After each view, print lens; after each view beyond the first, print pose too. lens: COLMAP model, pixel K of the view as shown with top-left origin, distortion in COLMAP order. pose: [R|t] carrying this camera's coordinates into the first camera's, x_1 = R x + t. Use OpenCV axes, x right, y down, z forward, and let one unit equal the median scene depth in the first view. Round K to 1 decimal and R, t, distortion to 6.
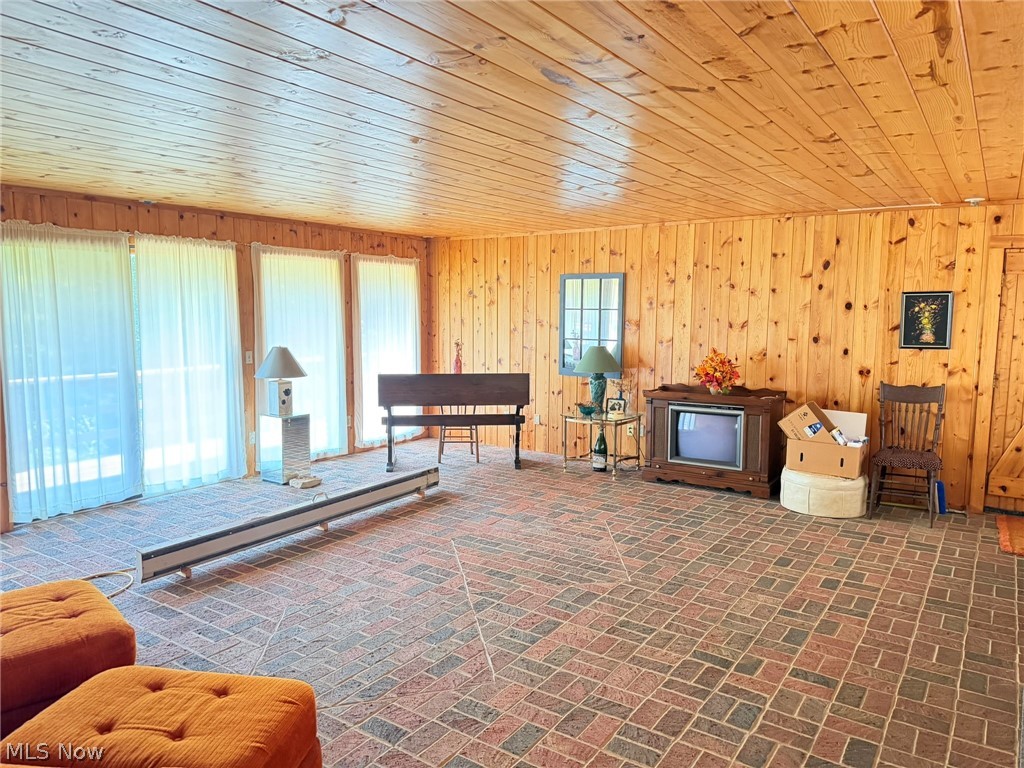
lens RADIAL K [[715.3, 0, 512.0], [0, 715.3, 384.0], [0, 0, 1]] dist [0.105297, -0.135836]
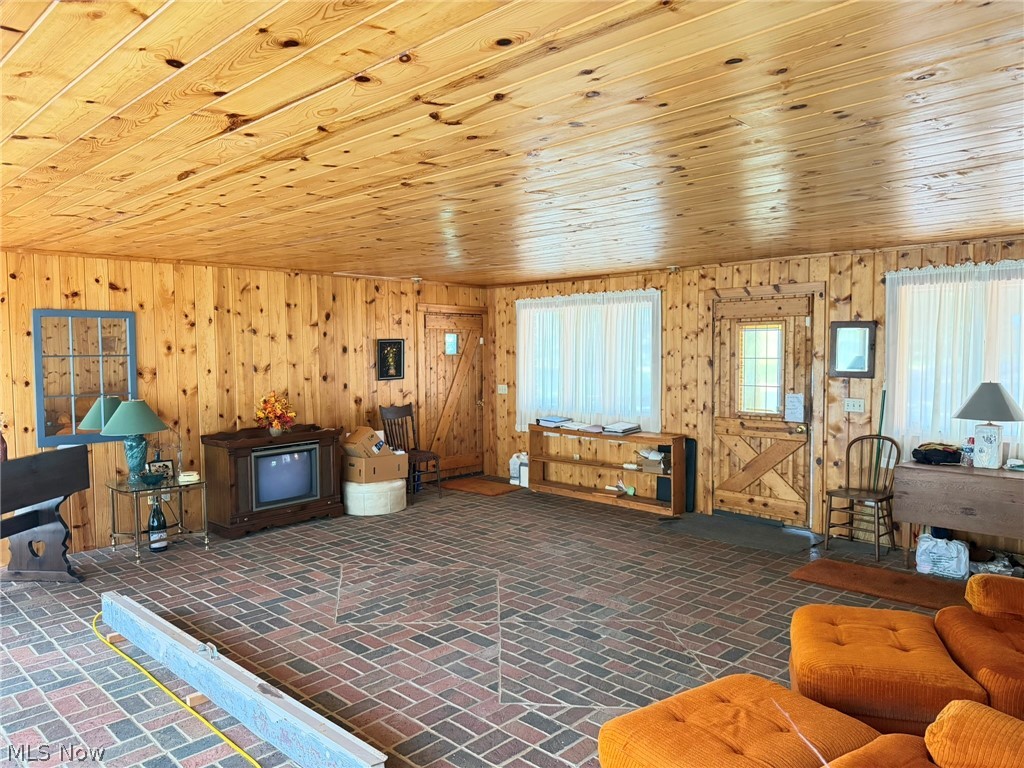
lens RADIAL K [[715.3, 0, 512.0], [0, 715.3, 384.0], [0, 0, 1]] dist [0.105297, -0.135836]
pose [[0.167487, -0.055141, 0.984331, -0.759913], [0.118595, 0.992311, 0.035409, -0.062016], [-0.978715, 0.110806, 0.172739, 0.540855]]
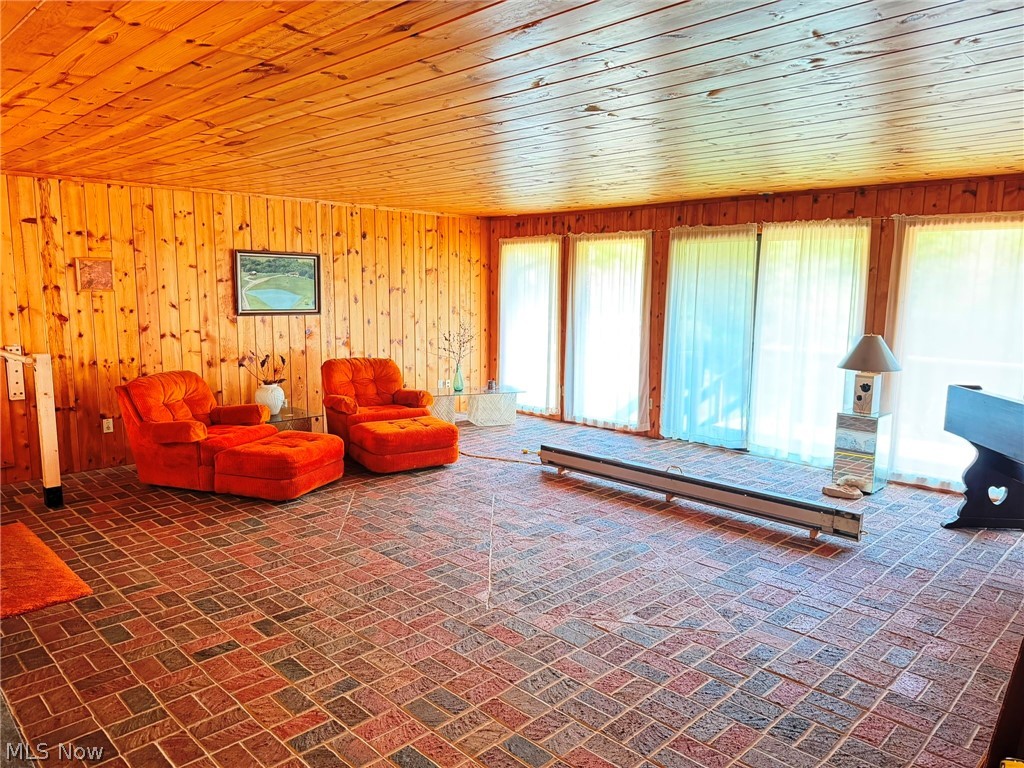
lens RADIAL K [[719.9, 0, 512.0], [0, 719.9, 384.0], [0, 0, 1]] dist [0.082393, -0.131105]
pose [[-0.184218, 0.129654, -0.974296, 0.701953], [-0.119905, 0.980893, 0.153203, -0.086620], [0.975544, 0.145046, -0.165152, 0.837842]]
